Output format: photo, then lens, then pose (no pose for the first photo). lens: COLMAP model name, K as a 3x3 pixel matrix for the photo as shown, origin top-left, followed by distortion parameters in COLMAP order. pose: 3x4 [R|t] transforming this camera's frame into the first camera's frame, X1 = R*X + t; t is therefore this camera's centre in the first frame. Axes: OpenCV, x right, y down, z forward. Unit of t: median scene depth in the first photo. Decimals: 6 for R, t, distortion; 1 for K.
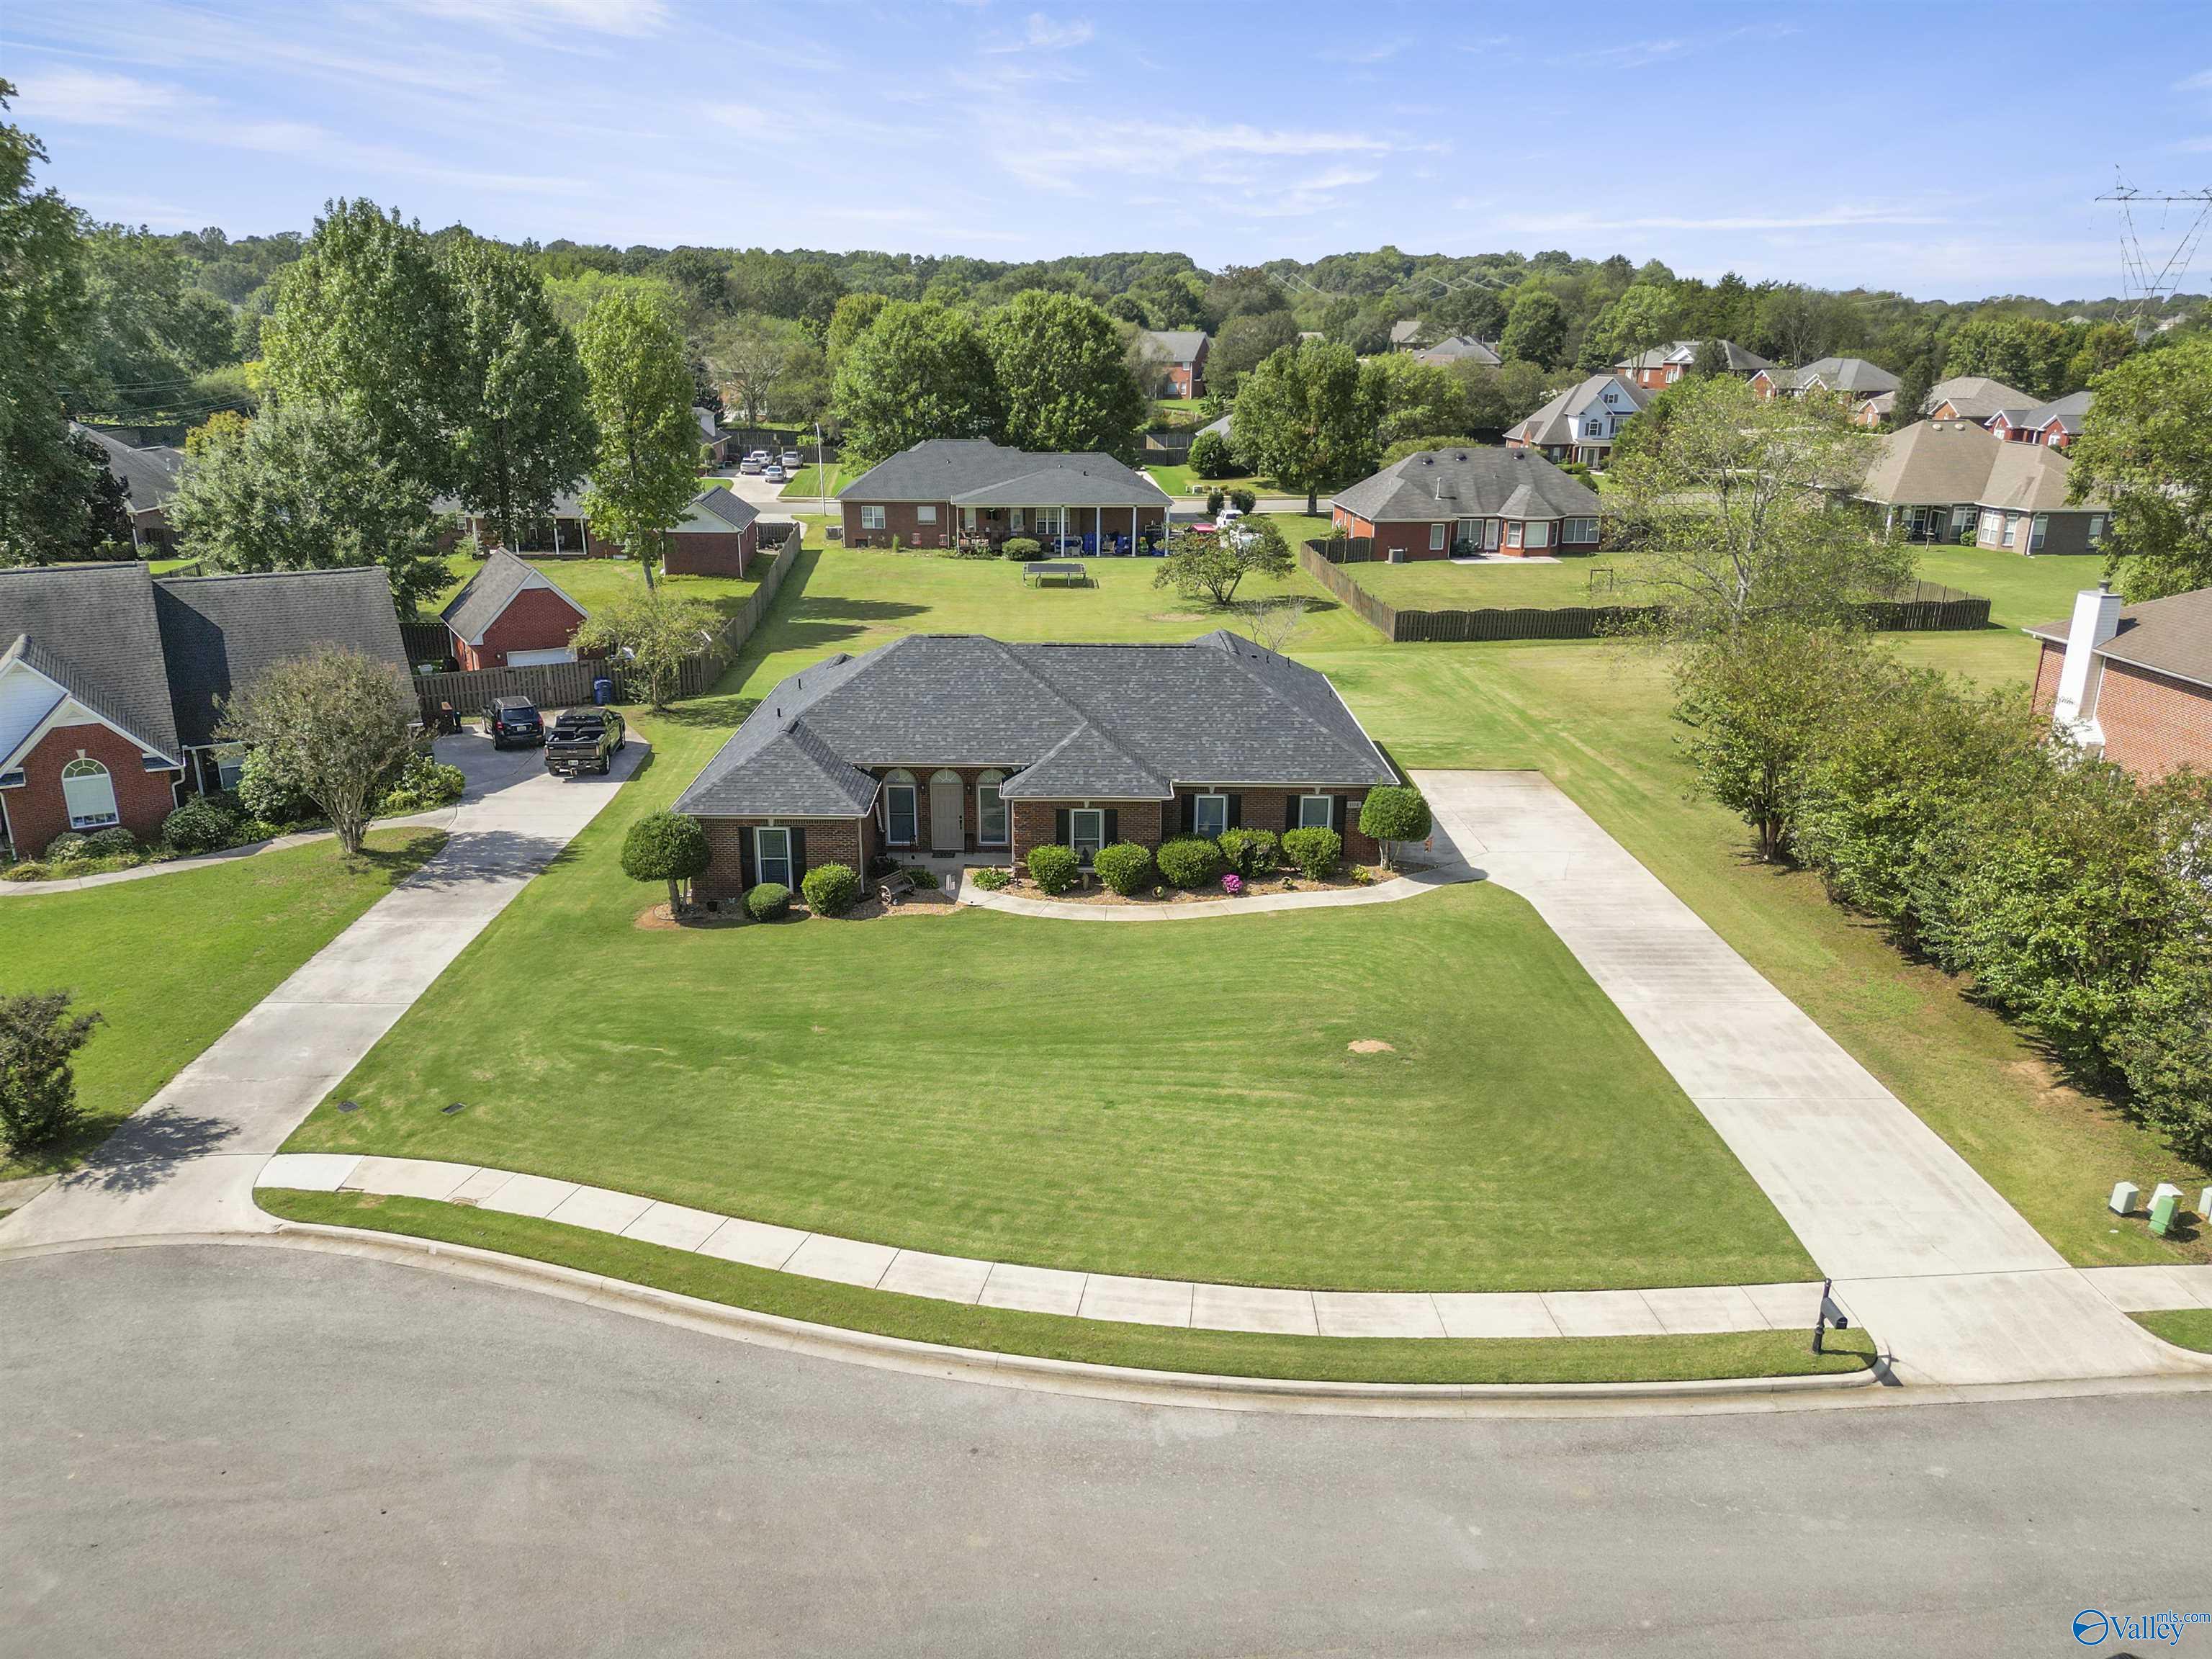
lens RADIAL K [[1542.8, 0, 1097.8], [0, 1542.8, 838.0], [0, 0, 1]] dist [0.078789, -0.076755]
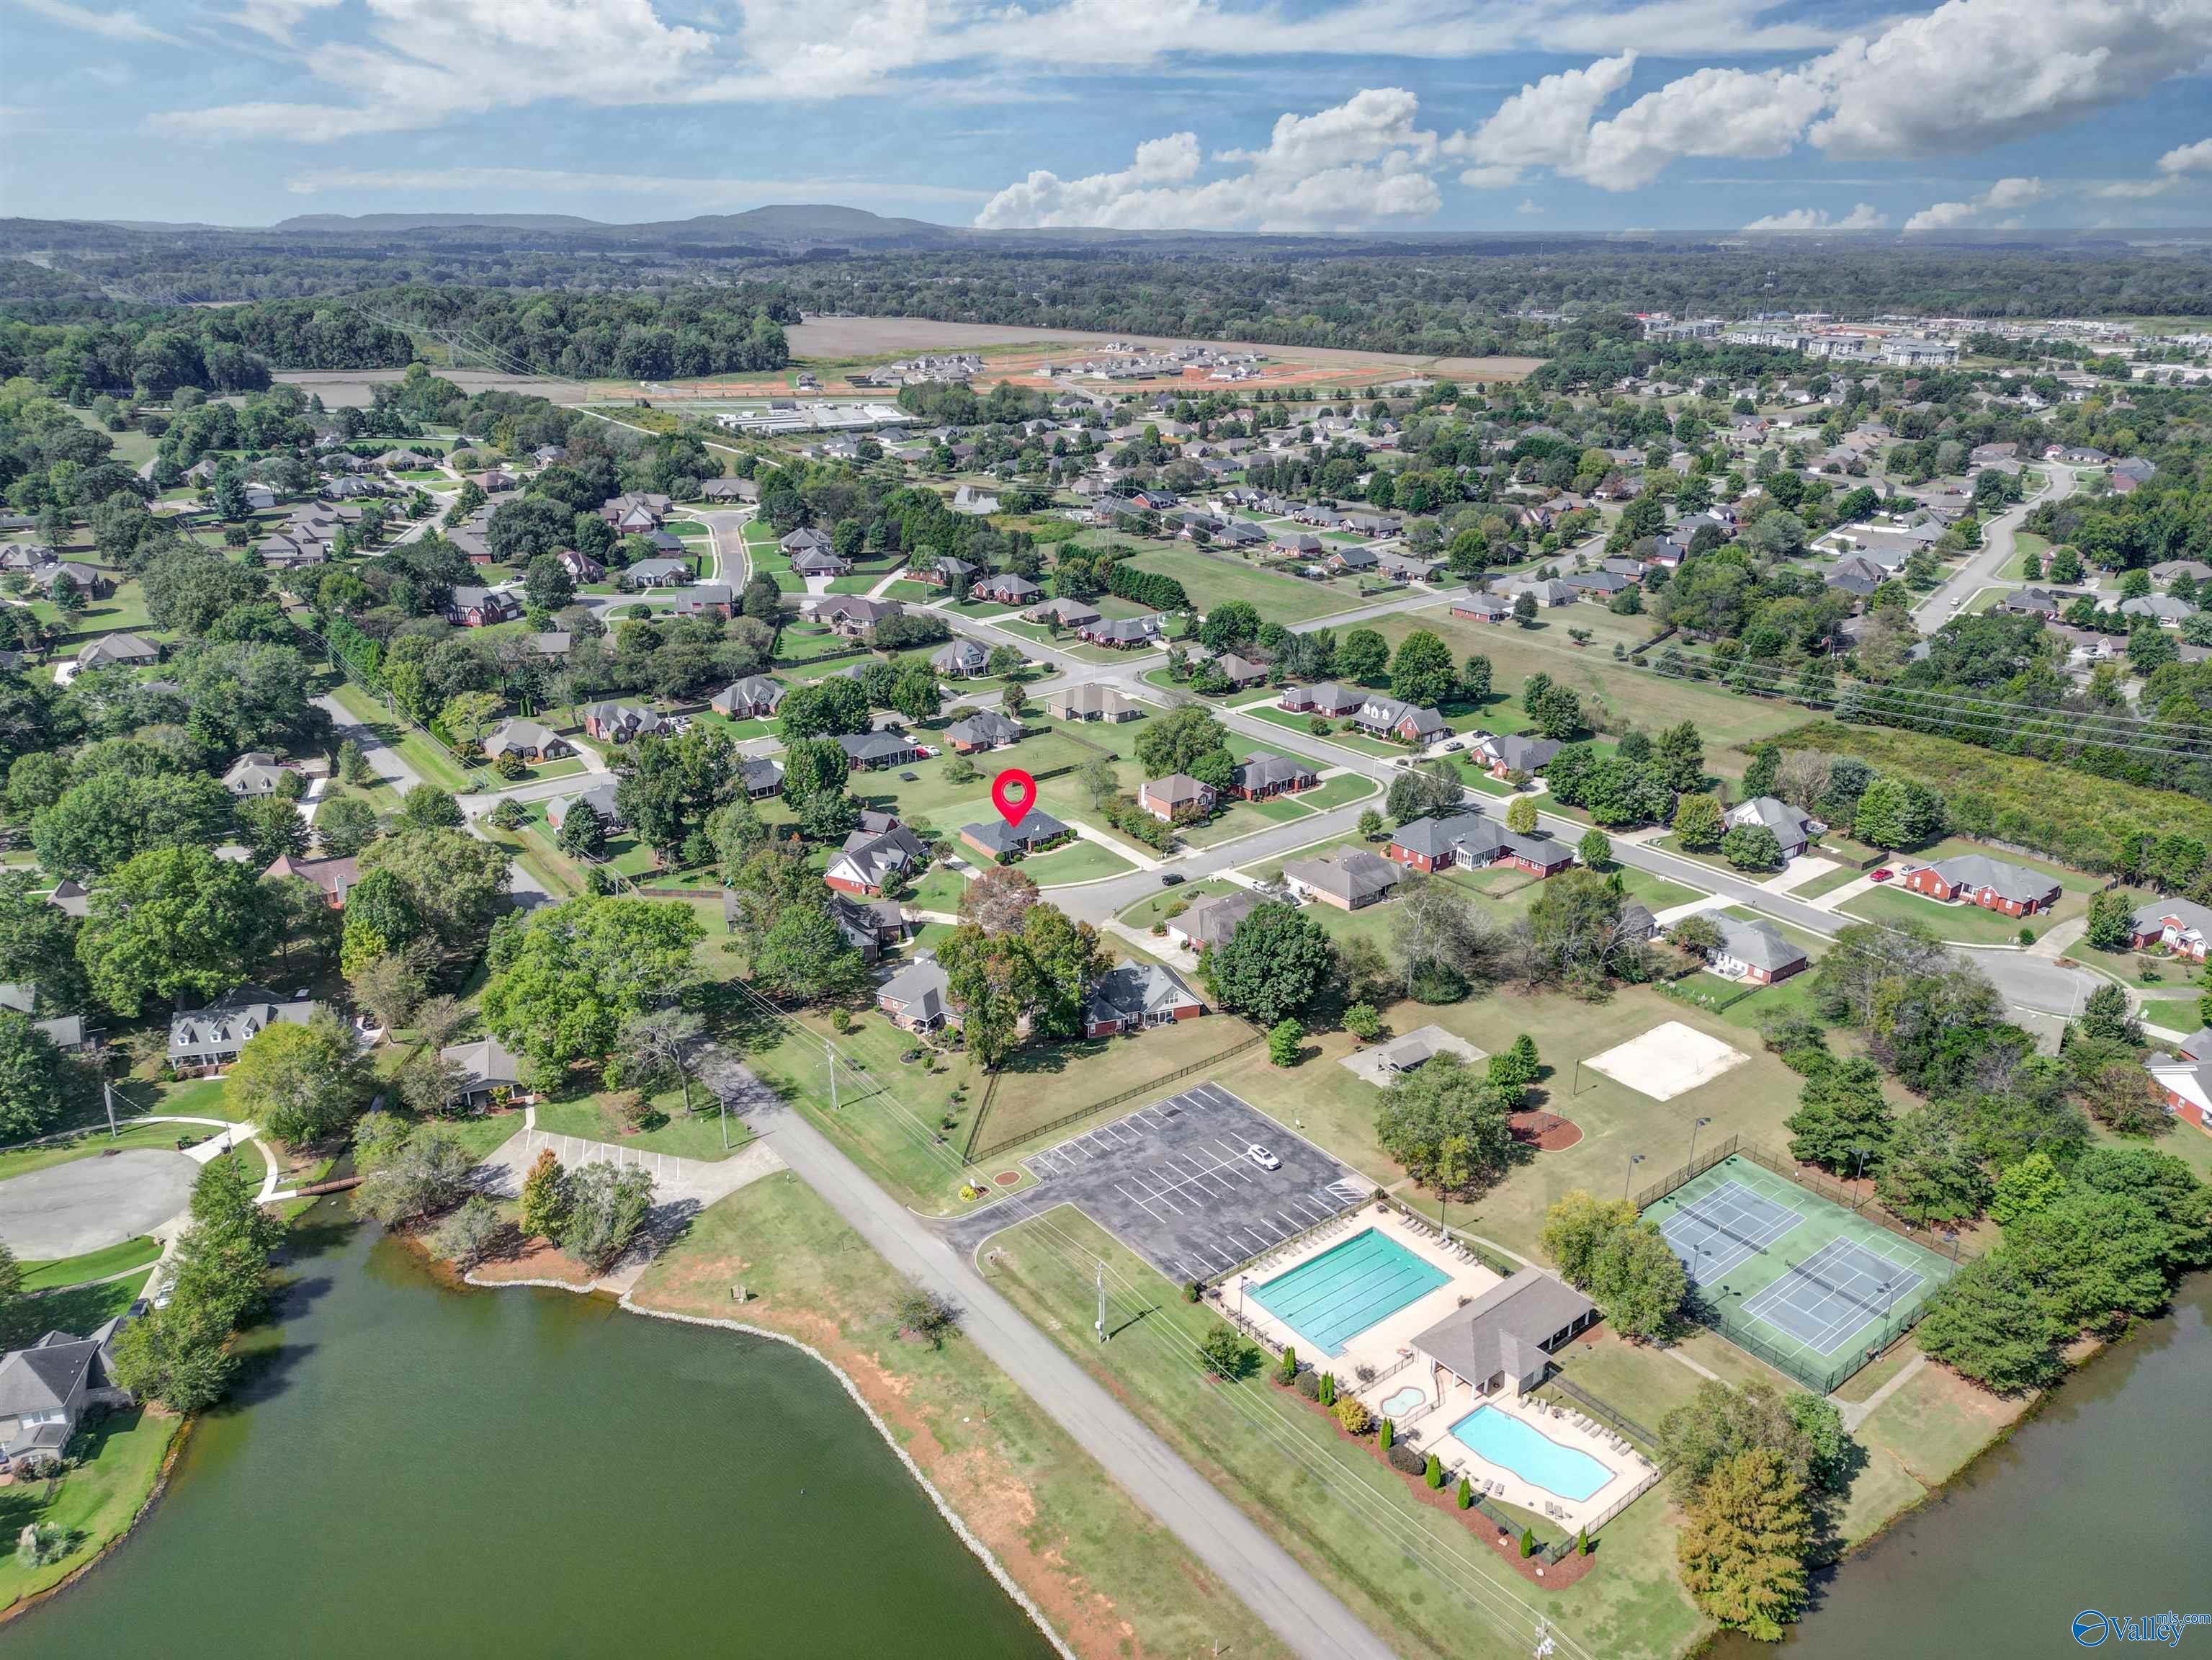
lens RADIAL K [[1542.9, 0, 1106.0], [0, 1542.9, 830.0], [0, 0, 1]] dist [0.063118, -0.066410]
pose [[0.830598, -0.199109, 0.520060, -3.603244], [0.172508, 0.979953, 0.099667, -0.754816], [-0.529479, 0.006931, 0.848295, -5.467769]]
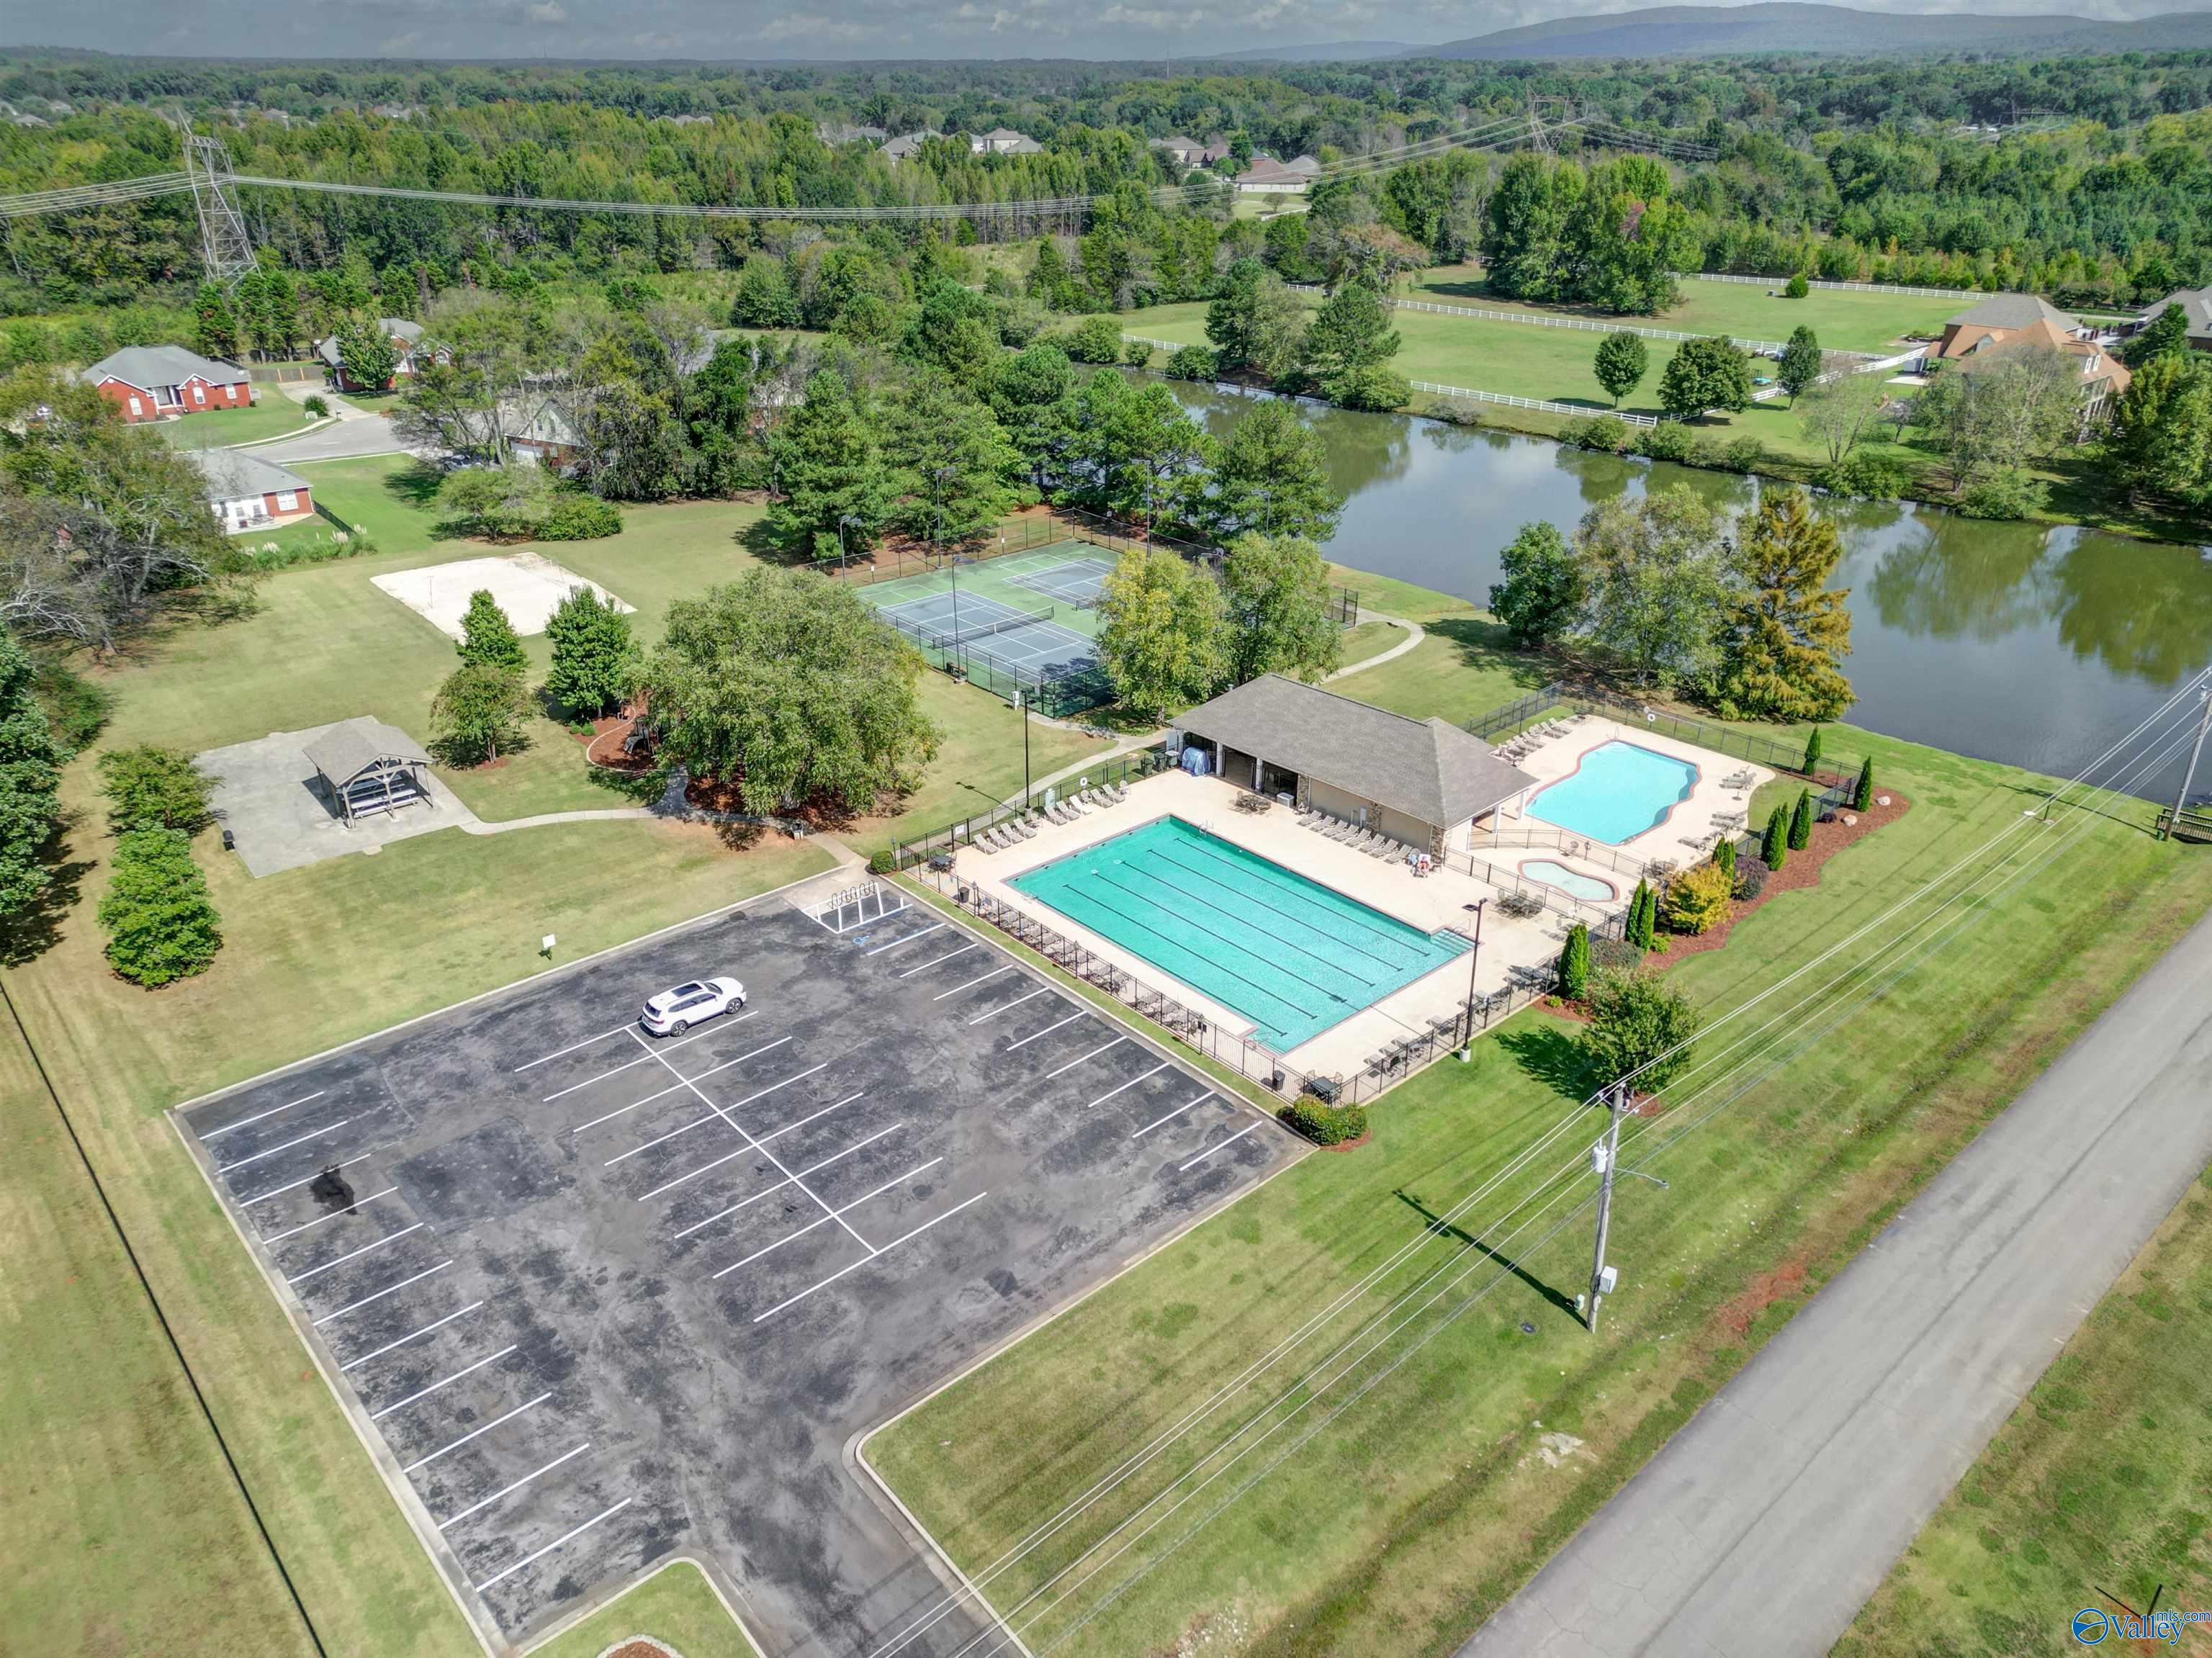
lens RADIAL K [[1542.6, 0, 1106.0], [0, 1542.6, 829.0], [0, 0, 1]] dist [0.063118, -0.066410]
pose [[-0.607568, -0.350807, 0.712598, -2.242035], [0.253269, 0.764774, 0.592433, -0.196391], [-0.752805, 0.540422, -0.375804, -1.285930]]
